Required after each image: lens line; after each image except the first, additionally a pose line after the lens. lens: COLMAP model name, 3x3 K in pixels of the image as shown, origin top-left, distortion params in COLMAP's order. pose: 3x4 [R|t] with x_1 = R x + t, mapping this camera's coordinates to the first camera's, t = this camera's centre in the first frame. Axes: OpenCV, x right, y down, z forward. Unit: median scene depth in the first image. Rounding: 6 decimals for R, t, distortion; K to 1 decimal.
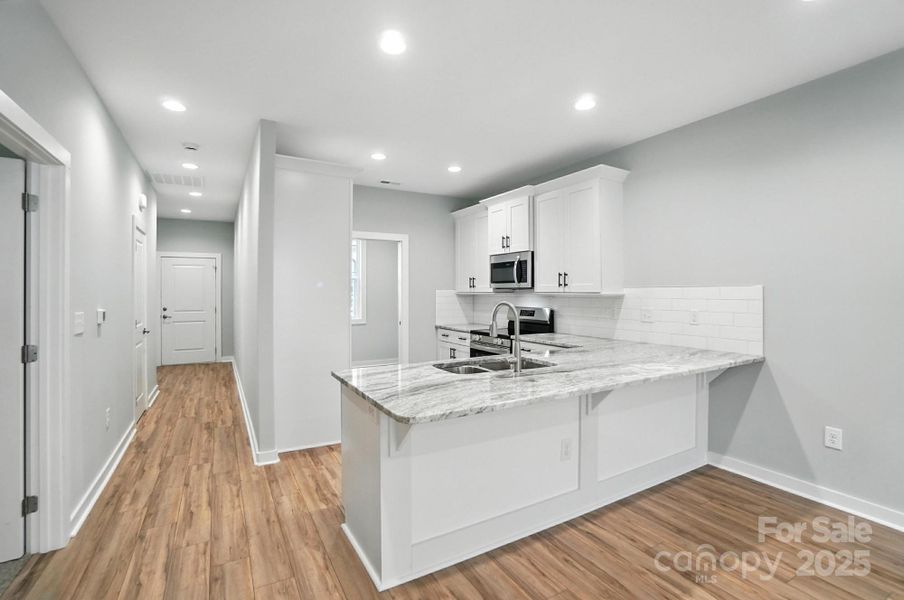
lens RADIAL K [[414.7, 0, 452.0], [0, 414.7, 286.1], [0, 0, 1]] dist [-0.063307, 0.023713]
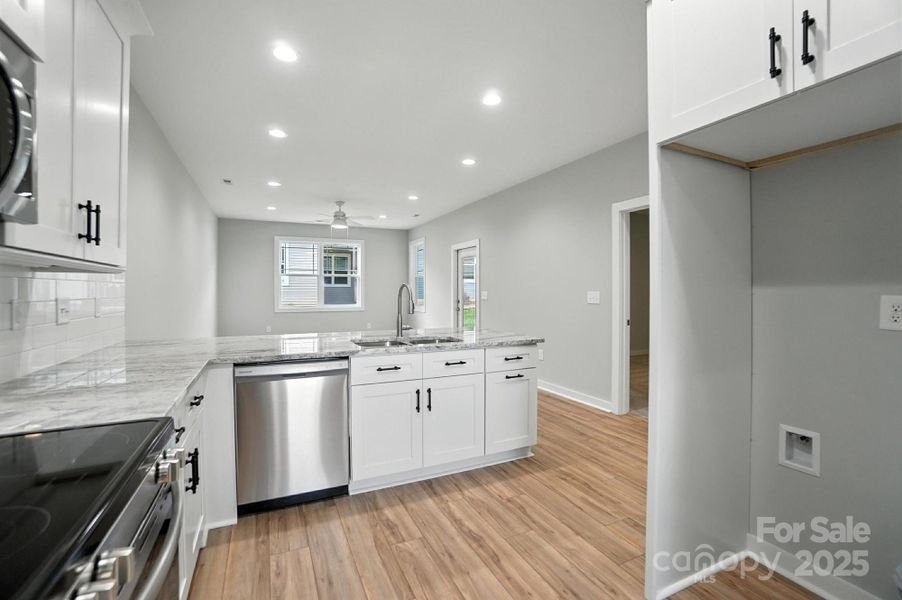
lens RADIAL K [[402.7, 0, 451.2], [0, 402.7, 296.6], [0, 0, 1]] dist [-0.062264, 0.022728]
pose [[-0.996564, 0.000310, 0.082824, -0.055750], [0.000315, 1.000000, 0.000044, 0.040244], [-0.082824, 0.000070, -0.996564, 1.119278]]
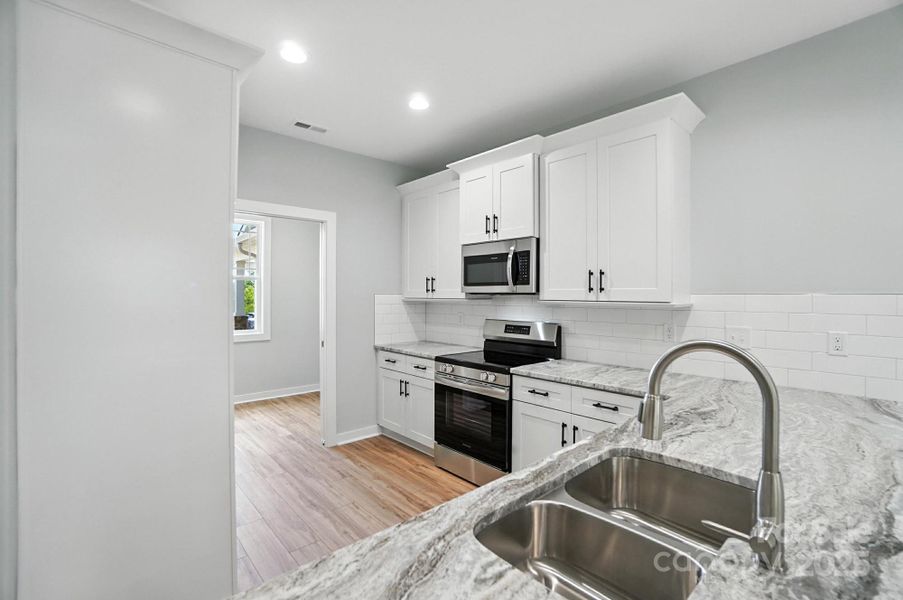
lens RADIAL K [[403.1, 0, 451.7], [0, 403.1, 296.6], [0, 0, 1]] dist [-0.062264, 0.022728]
pose [[0.976360, 0.003624, 0.216123, -0.073086], [-0.007337, 0.999839, 0.016379, -0.000056], [-0.216028, -0.017577, 0.976229, 0.380050]]
